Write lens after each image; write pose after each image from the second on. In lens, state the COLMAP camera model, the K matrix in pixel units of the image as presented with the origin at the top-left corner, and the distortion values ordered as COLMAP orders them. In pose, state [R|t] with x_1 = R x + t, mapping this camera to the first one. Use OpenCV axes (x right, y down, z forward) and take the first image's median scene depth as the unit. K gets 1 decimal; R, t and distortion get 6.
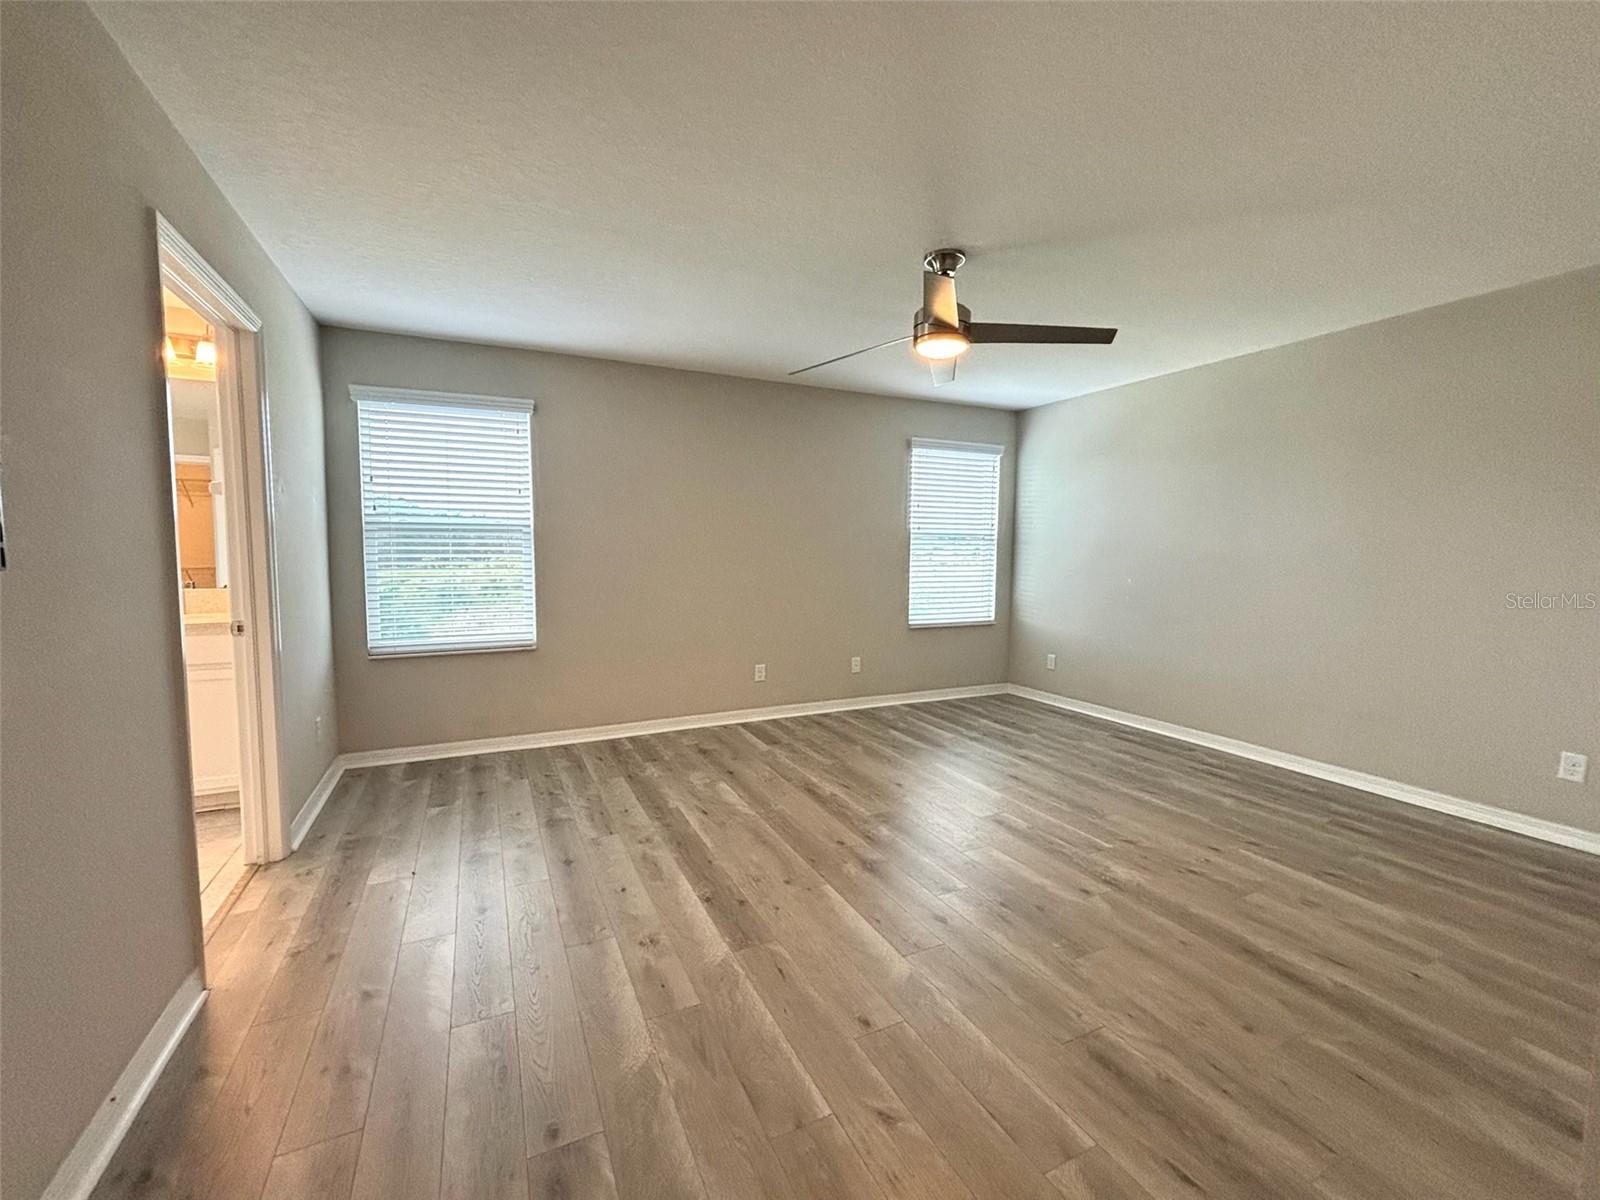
lens RADIAL K [[658.6, 0, 800.0], [0, 658.6, 600.0], [0, 0, 1]] dist [0.026171, -0.000272]
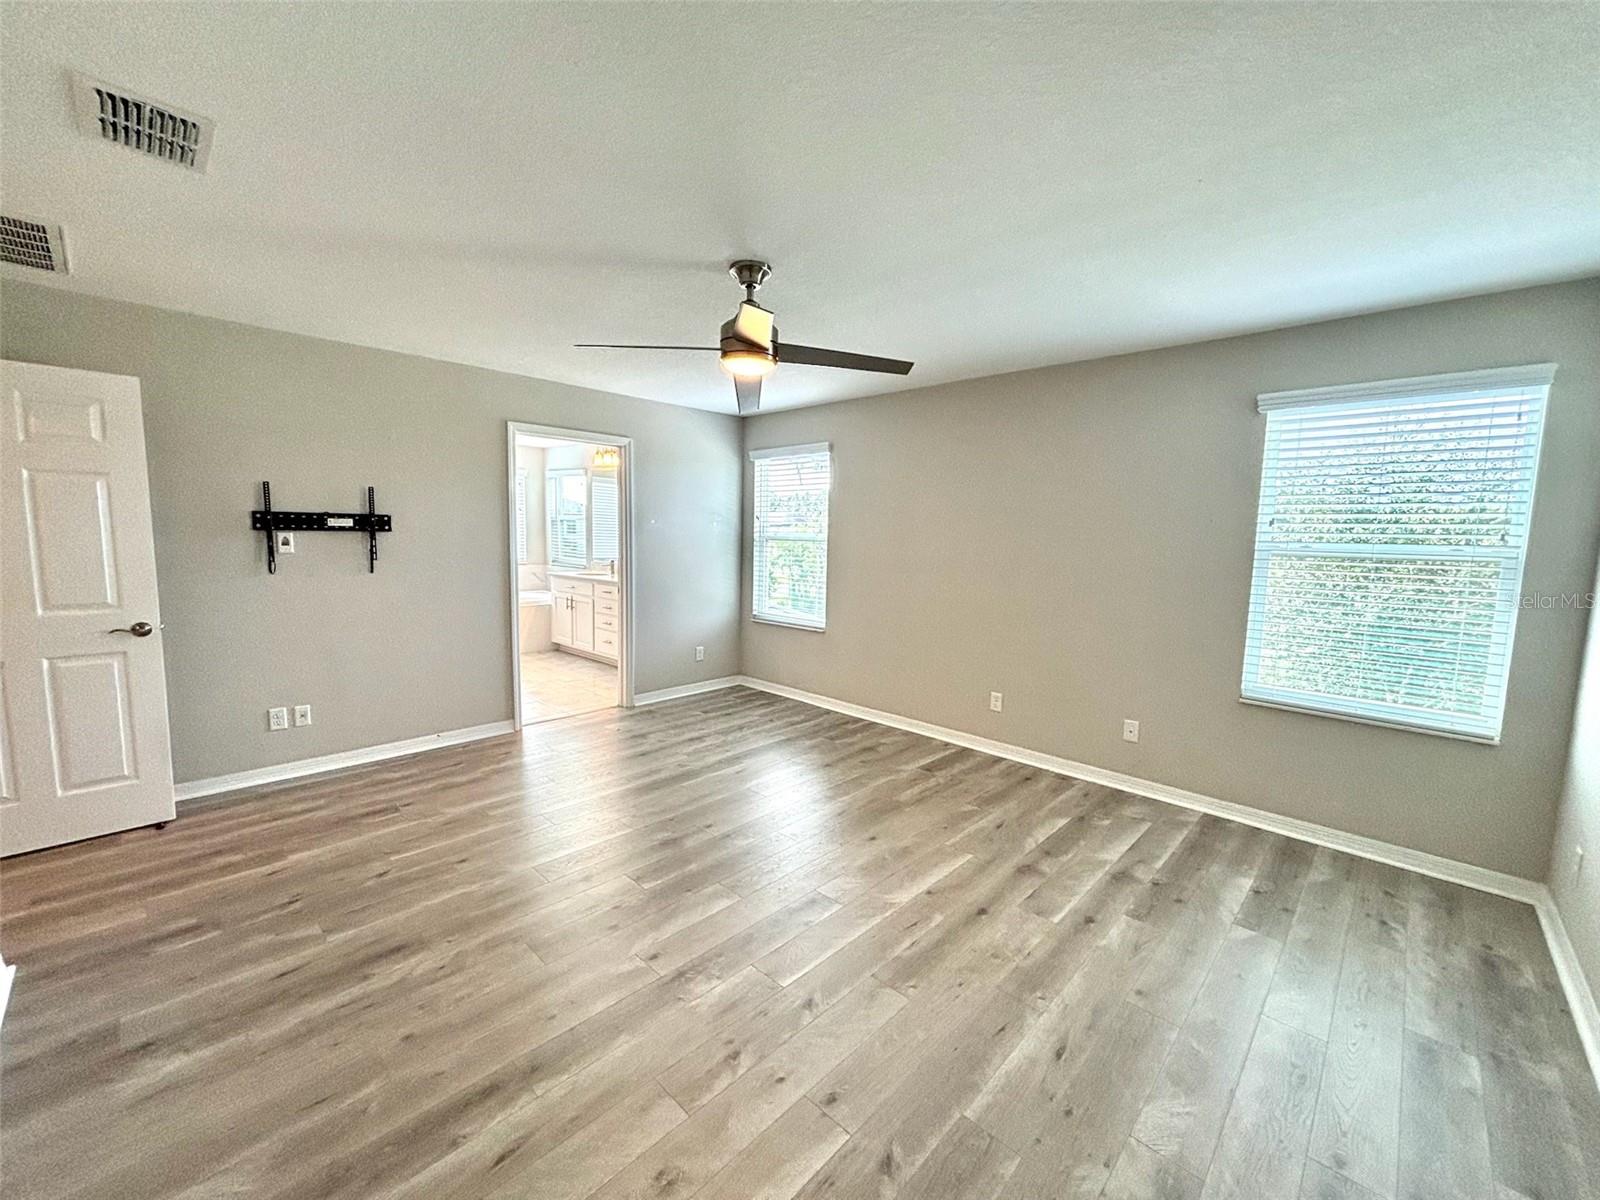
lens RADIAL K [[637.5, 0, 800.0], [0, 637.5, 600.0], [0, 0, 1]] dist [-0.000422, -0.000031]
pose [[0.346136, 0.100299, -0.932807, 0.761271], [-0.096547, 0.992798, 0.070924, -0.074162], [0.933203, 0.065511, 0.353327, 0.516163]]
